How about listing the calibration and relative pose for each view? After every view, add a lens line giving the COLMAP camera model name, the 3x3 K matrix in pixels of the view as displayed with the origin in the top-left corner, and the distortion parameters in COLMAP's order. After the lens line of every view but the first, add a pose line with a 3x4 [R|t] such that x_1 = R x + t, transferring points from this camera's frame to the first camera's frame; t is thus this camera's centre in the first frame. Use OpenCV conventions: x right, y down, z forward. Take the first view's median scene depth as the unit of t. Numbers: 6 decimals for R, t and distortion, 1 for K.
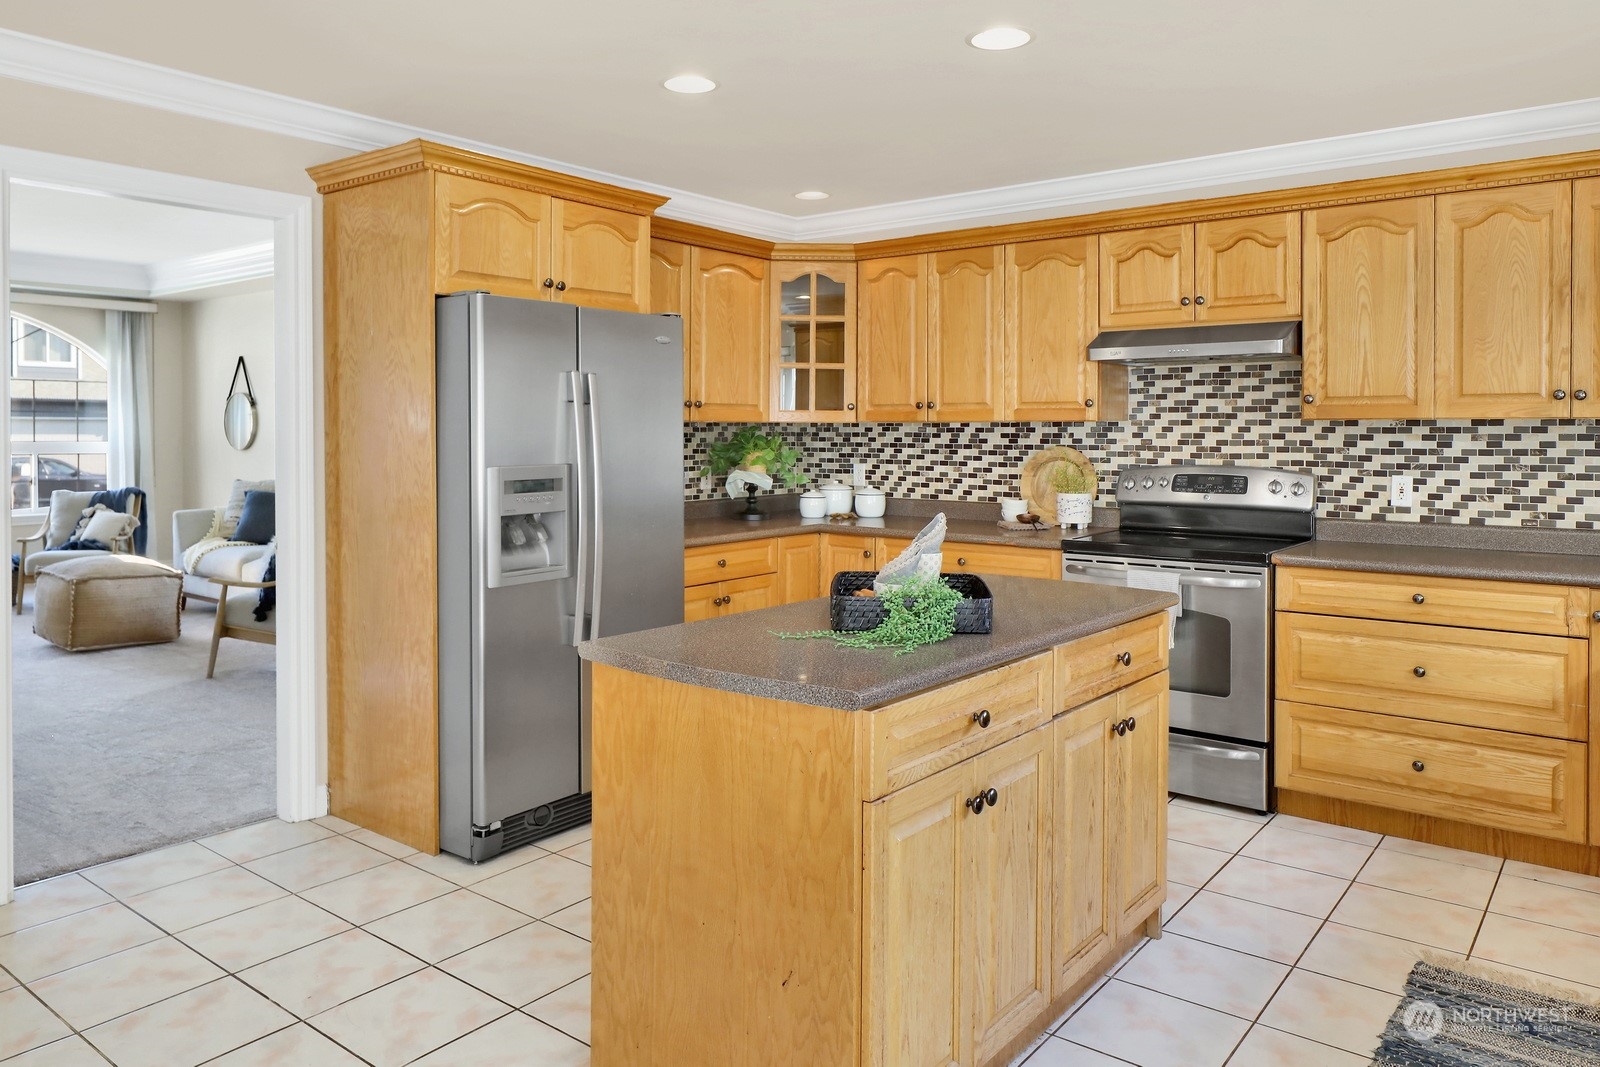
lens RADIAL K [[1131.6, 0, 796.0], [0, 1131.6, 441.2], [0, 0, 1]] dist [-0.000785, -0.003162]
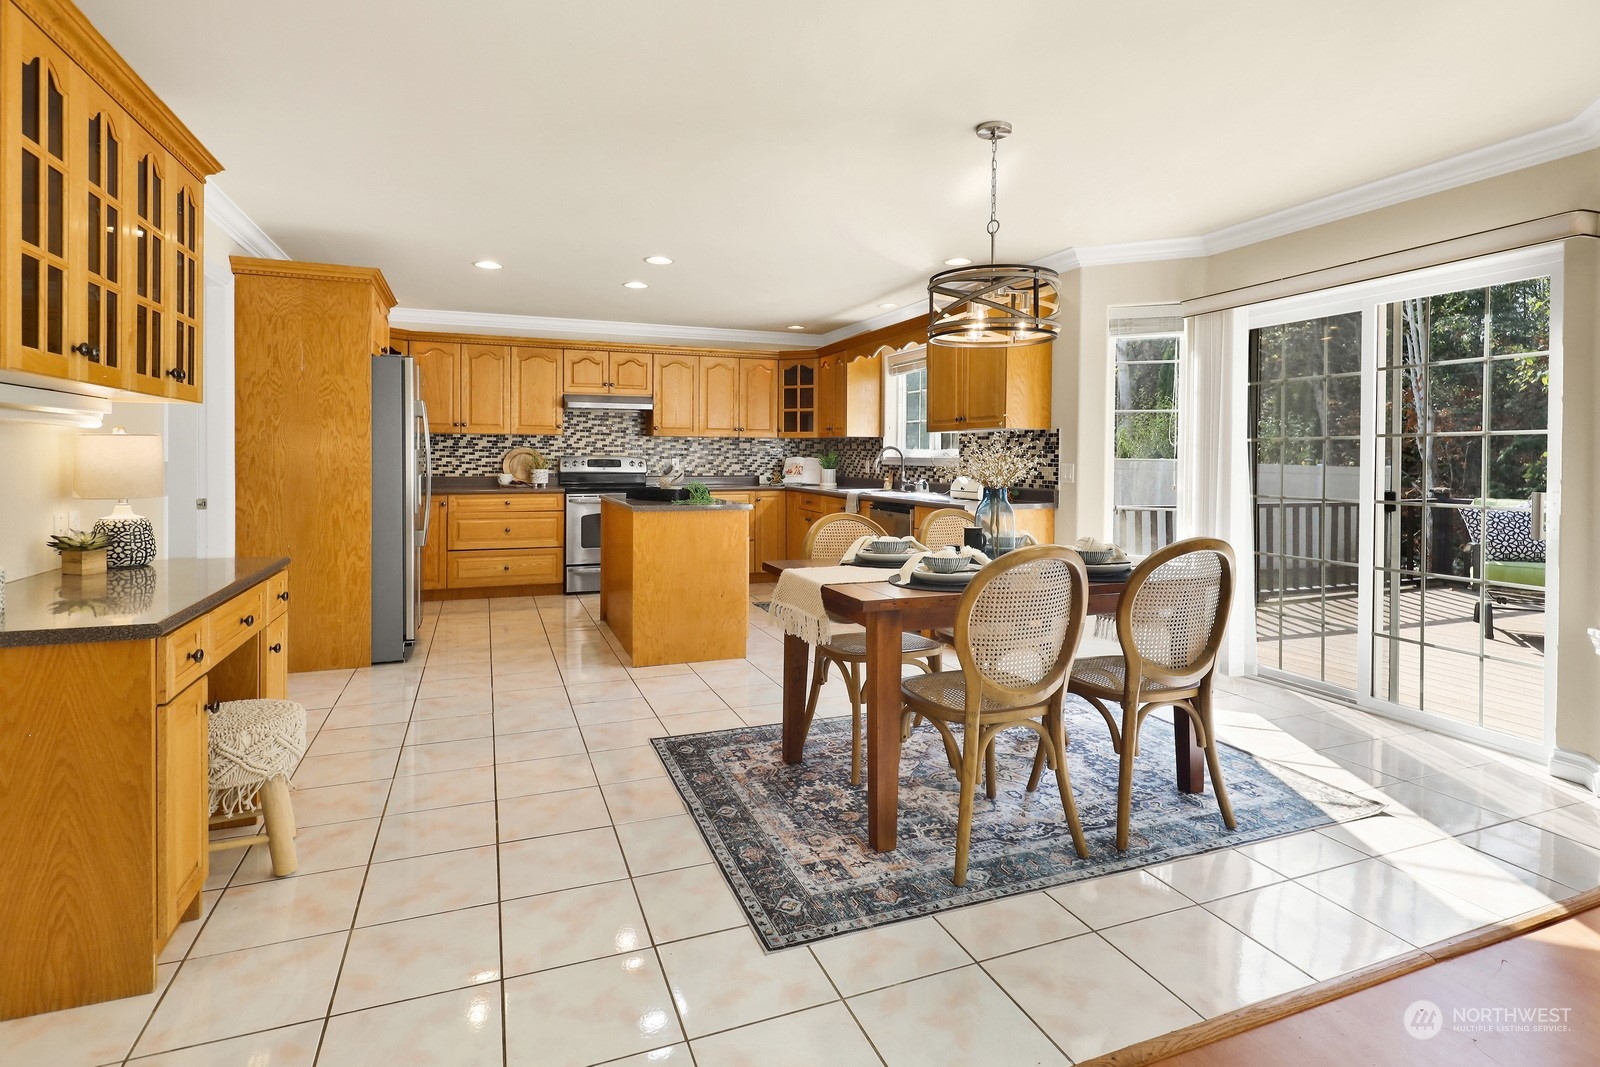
lens RADIAL K [[783.7, 0, 806.5], [0, 783.7, 461.5], [0, 0, 1]] dist [0.003603, 0.000155]
pose [[0.513658, -0.004026, 0.857985, -0.859364], [0.001737, 0.999992, 0.003653, 0.031422], [-0.857993, -0.000386, 0.513661, -0.191916]]
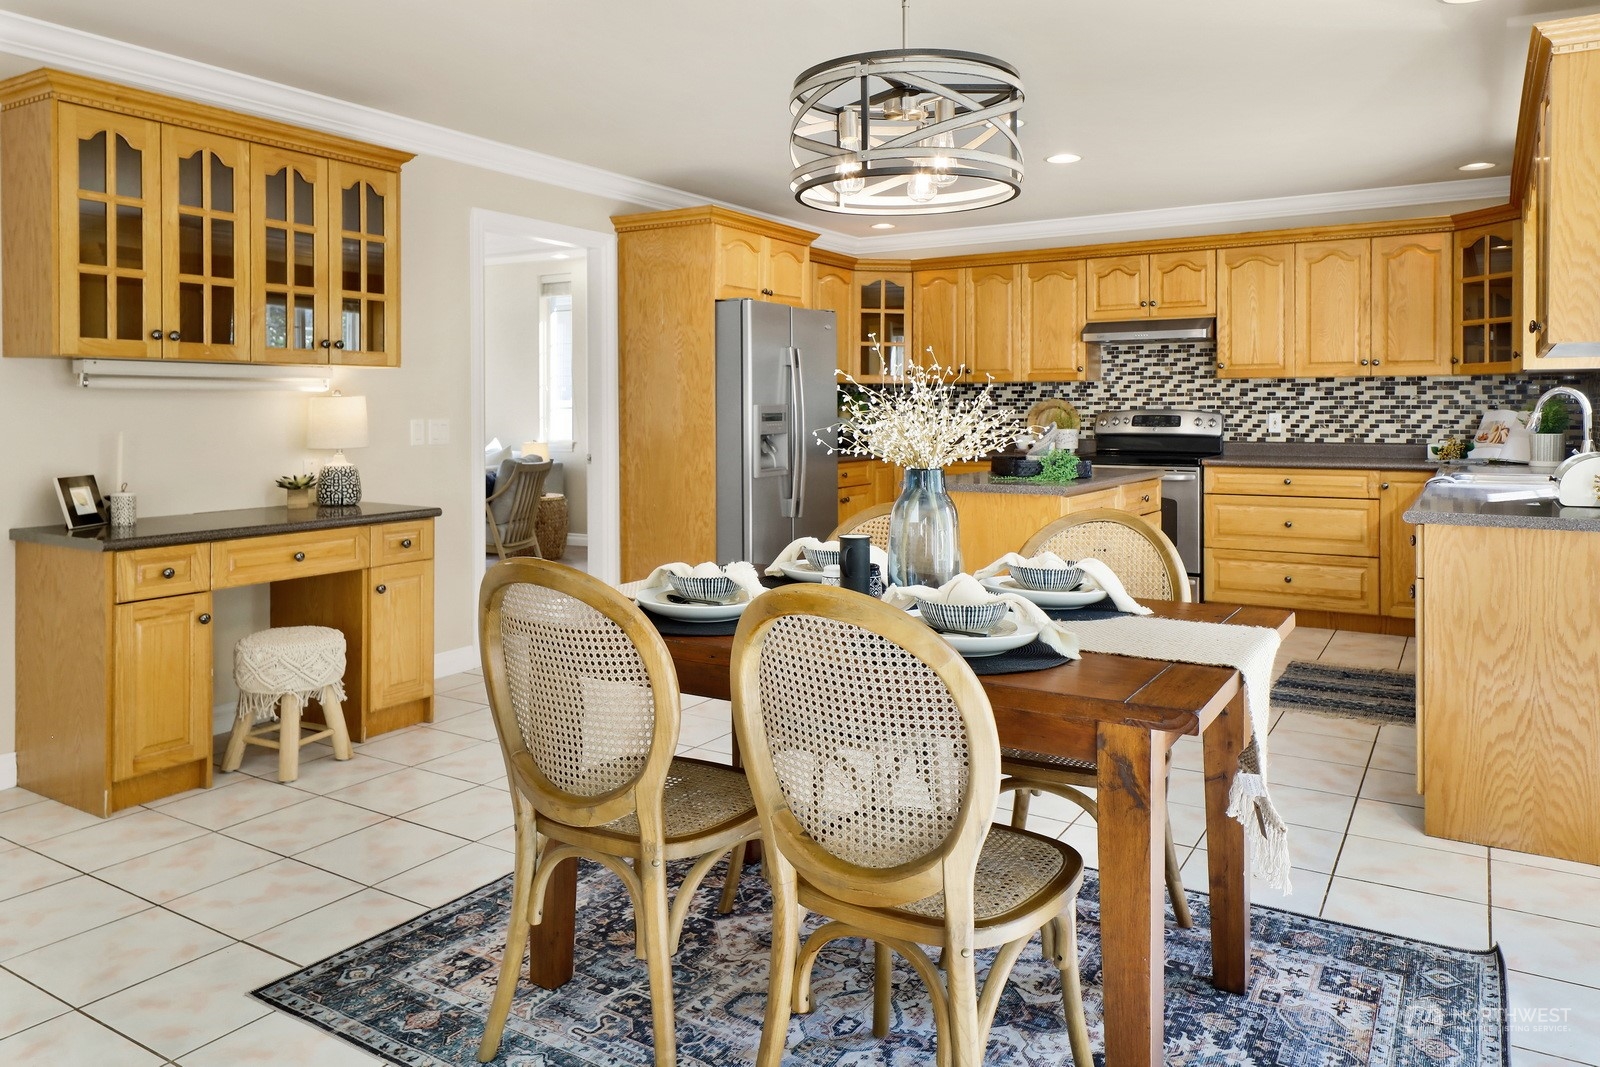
lens RADIAL K [[1106.2, 0, 806.8], [0, 1106.2, 416.0], [0, 0, 1]] dist [0.003868, 0.001151]
pose [[0.993757, -0.003675, 0.111502, -0.304341], [0.003796, 0.999992, -0.000866, 0.032926], [-0.111498, 0.001284, 0.993764, -0.495346]]
